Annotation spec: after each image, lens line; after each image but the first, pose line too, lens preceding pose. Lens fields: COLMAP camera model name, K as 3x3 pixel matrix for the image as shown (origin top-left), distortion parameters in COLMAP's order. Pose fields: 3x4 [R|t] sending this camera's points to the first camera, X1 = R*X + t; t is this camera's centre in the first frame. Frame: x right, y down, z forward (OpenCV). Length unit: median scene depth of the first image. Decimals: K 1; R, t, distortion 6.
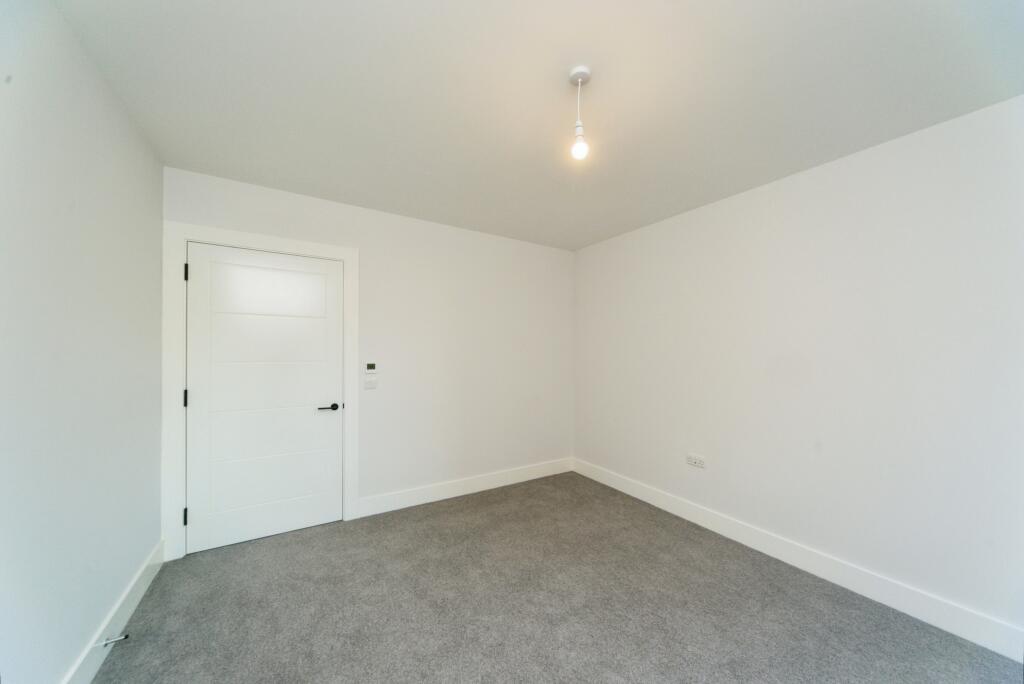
lens RADIAL K [[362.0, 0, 494.2], [0, 362.0, 353.3], [0, 0, 1]] dist [0.001183, 0.000089]
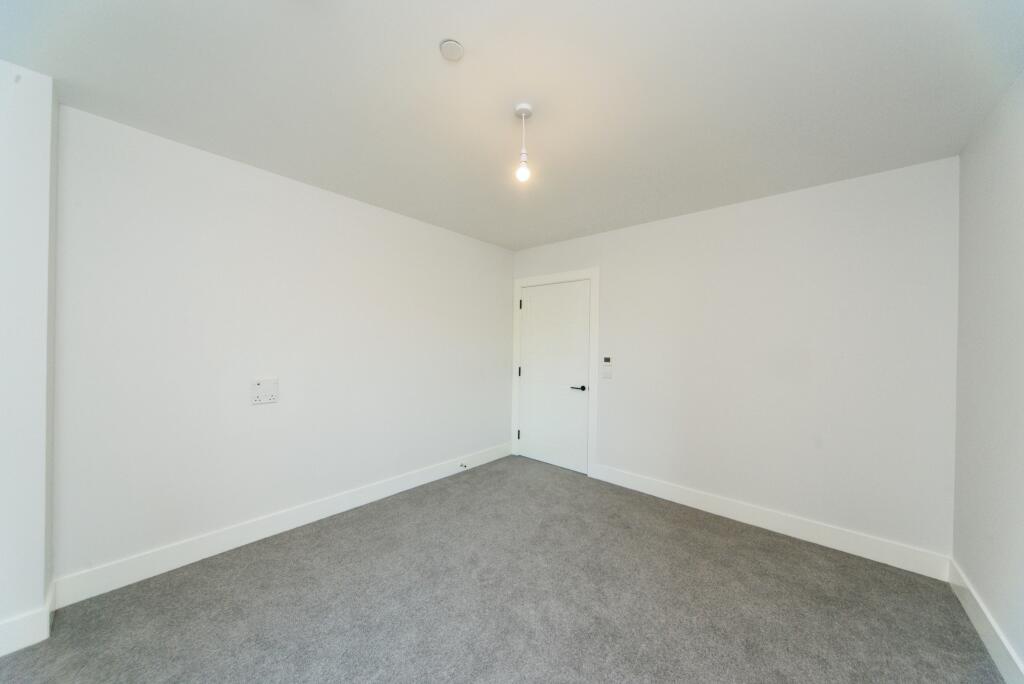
lens RADIAL K [[347.4, 0, 500.5], [0, 347.4, 347.9], [0, 0, 1]] dist [0.000108, -0.000009]
pose [[0.267555, 0.002255, -0.963540, 0.844866], [-0.017726, 0.999840, -0.002582, 0.006841], [0.963380, 0.017771, 0.267552, 0.408822]]
